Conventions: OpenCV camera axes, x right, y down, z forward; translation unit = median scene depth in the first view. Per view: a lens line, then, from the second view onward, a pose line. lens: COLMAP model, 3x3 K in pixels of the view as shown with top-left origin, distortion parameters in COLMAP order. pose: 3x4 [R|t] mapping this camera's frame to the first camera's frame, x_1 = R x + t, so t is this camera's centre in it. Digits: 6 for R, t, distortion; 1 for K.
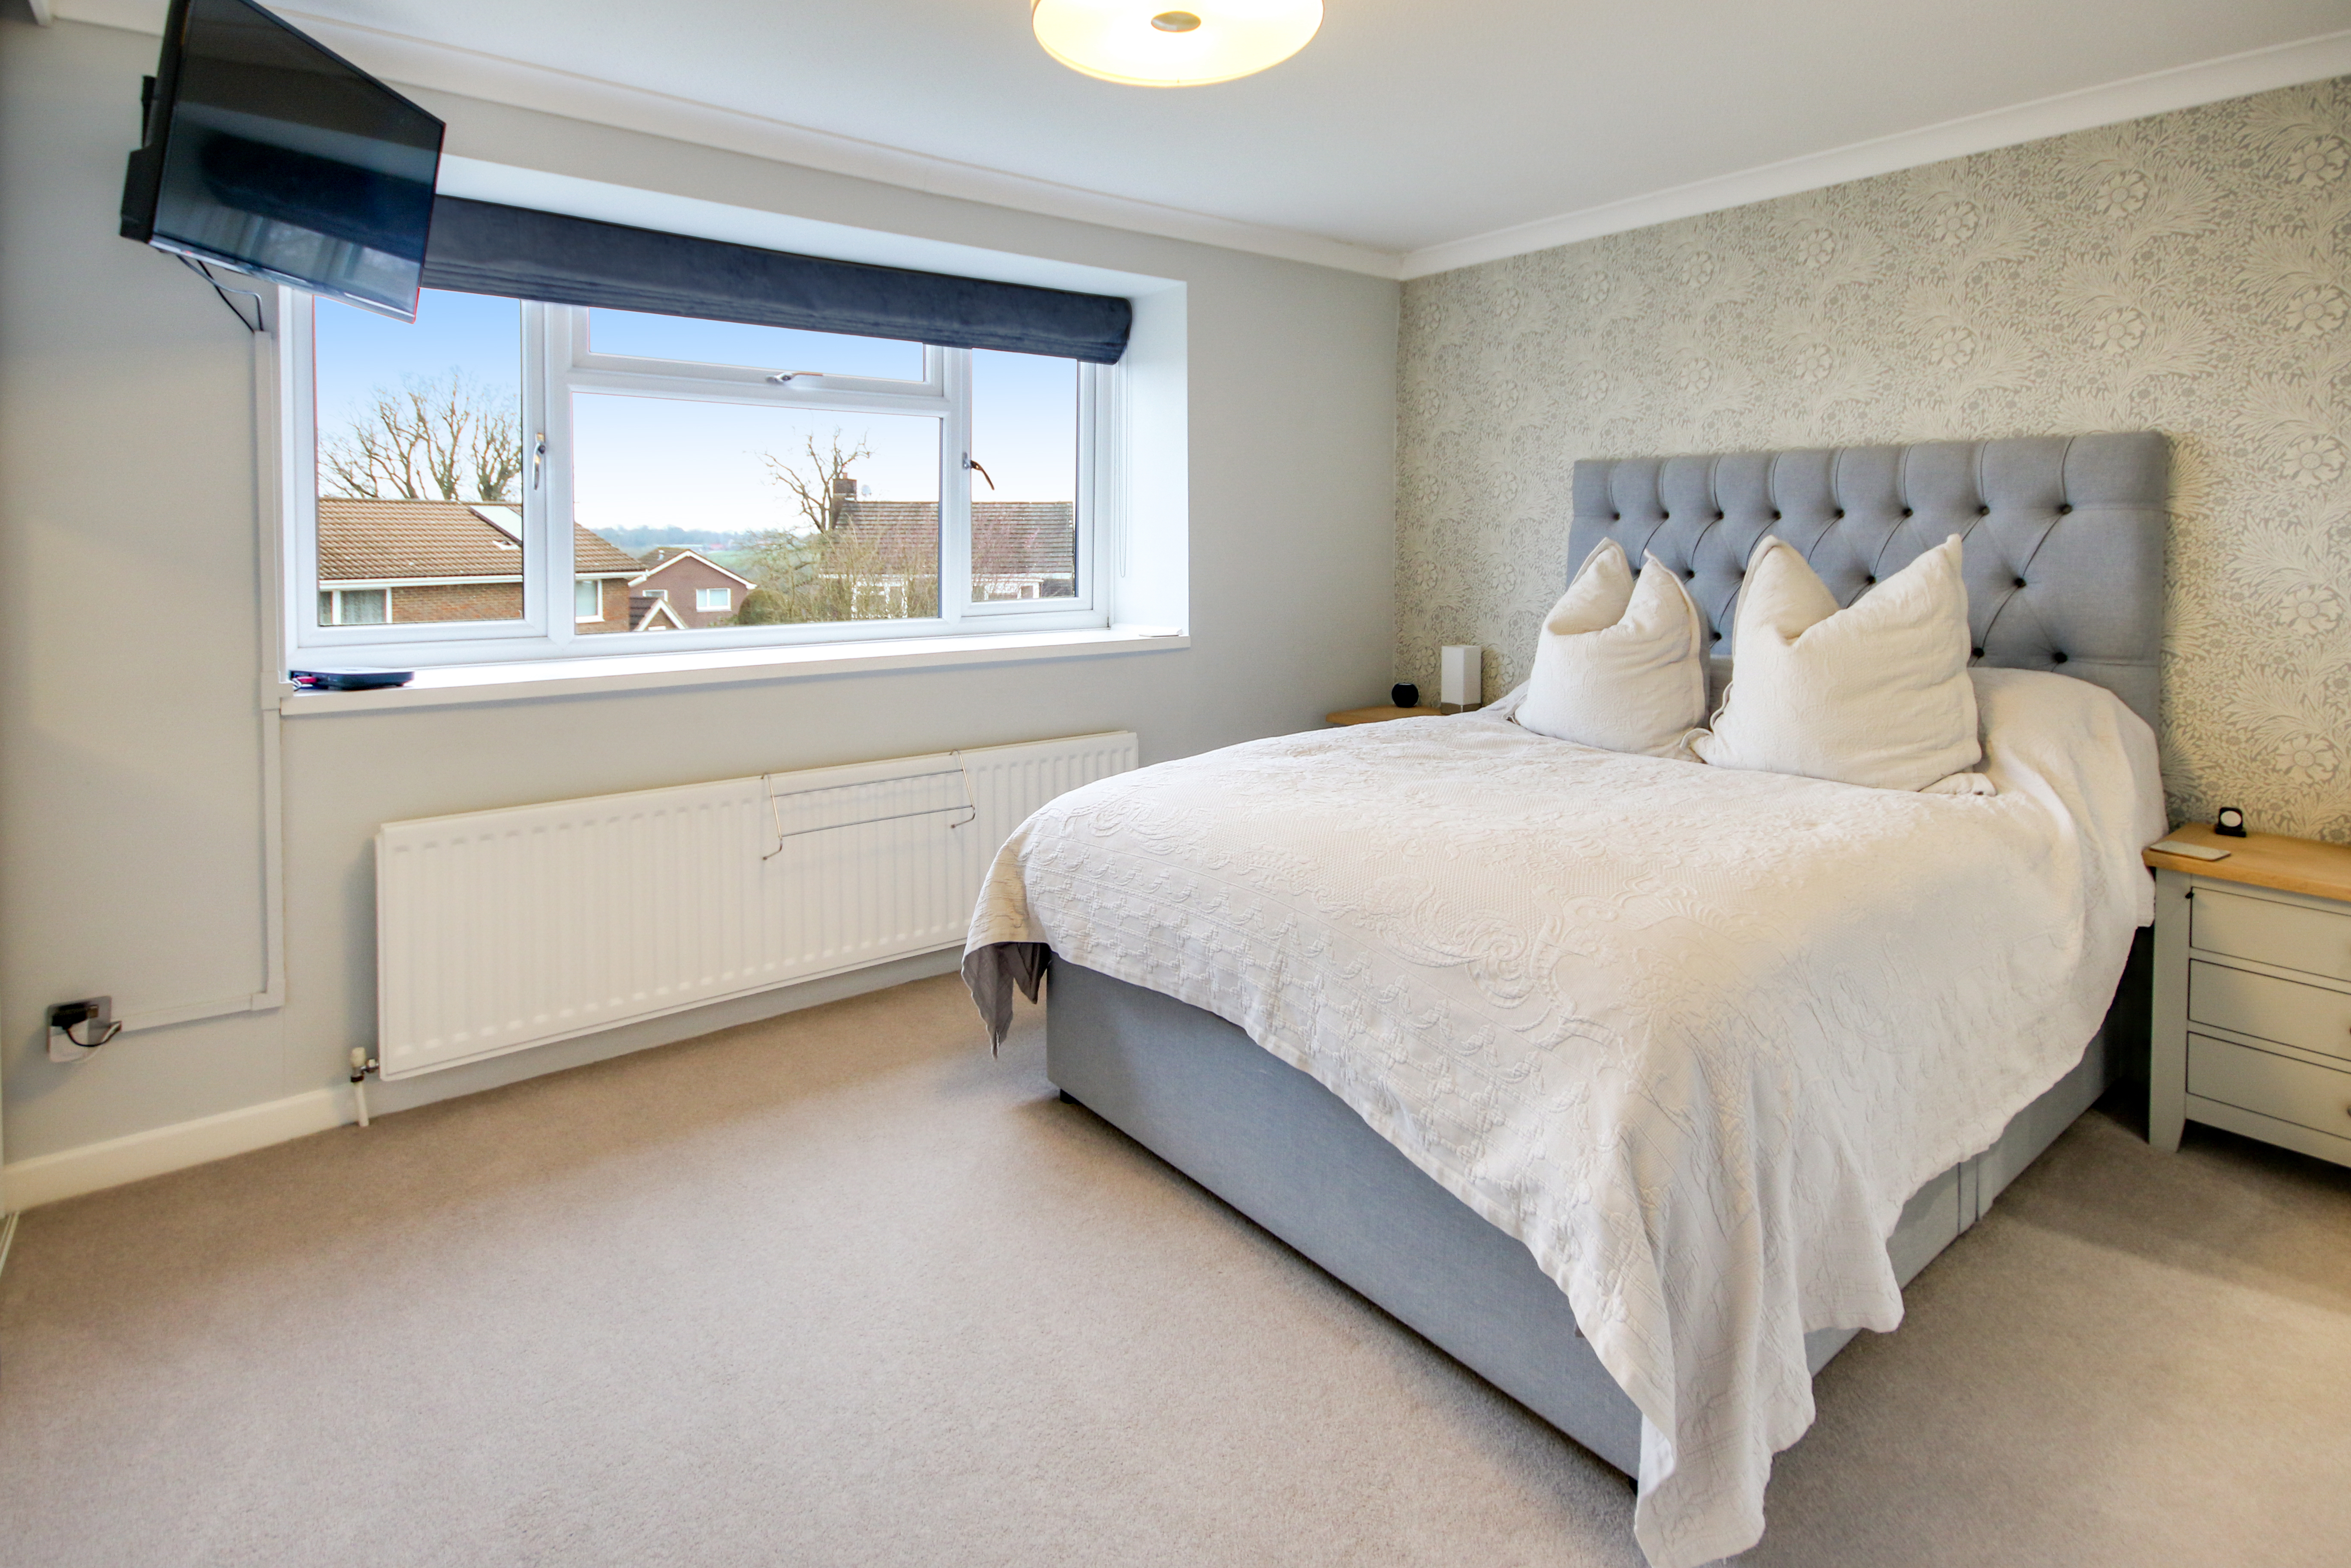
lens RADIAL K [[1172.4, 0, 1175.5], [0, 1172.4, 784.0], [0, 0, 1]] dist [0.025496, 0.000090]
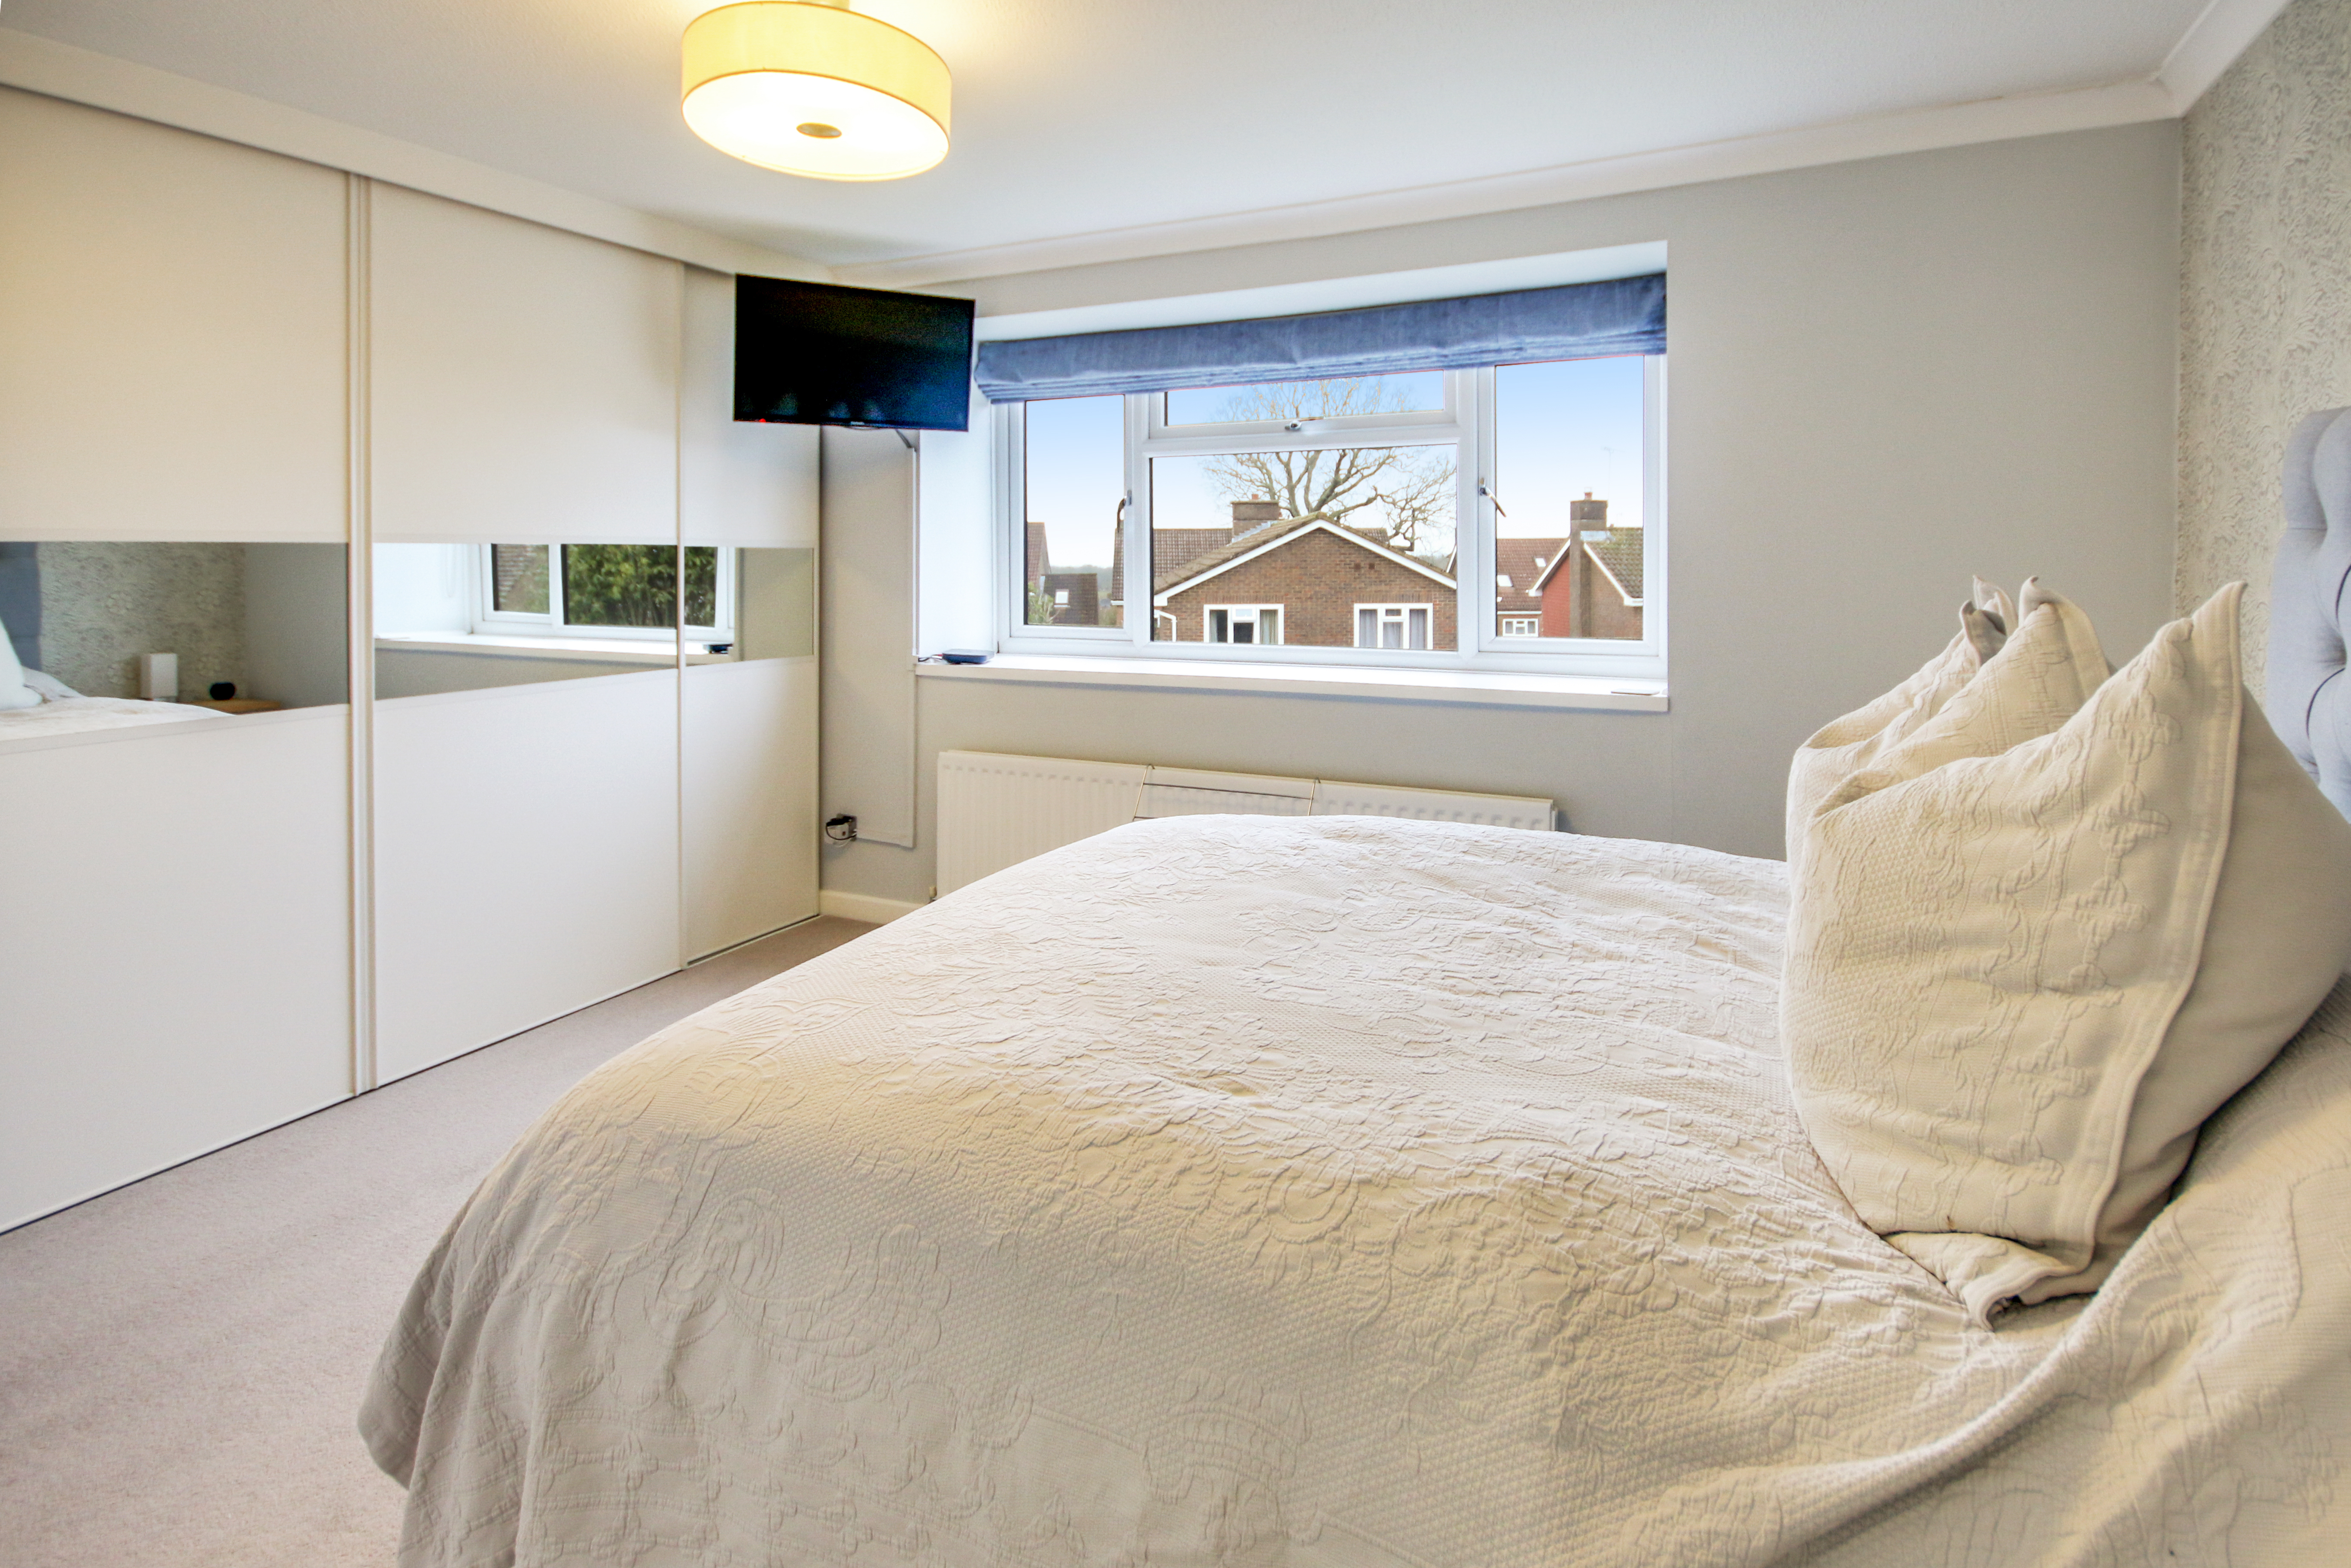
lens RADIAL K [[1125.0, 0, 1175.5], [0, 1125.0, 784.0], [0, 0, 1]] dist [-0.002689, -0.000027]
pose [[0.439974, 0.173127, -0.881164, 0.649781], [-0.185447, 0.977606, 0.099480, -0.103688], [0.878653, 0.119641, 0.462227, 0.474597]]
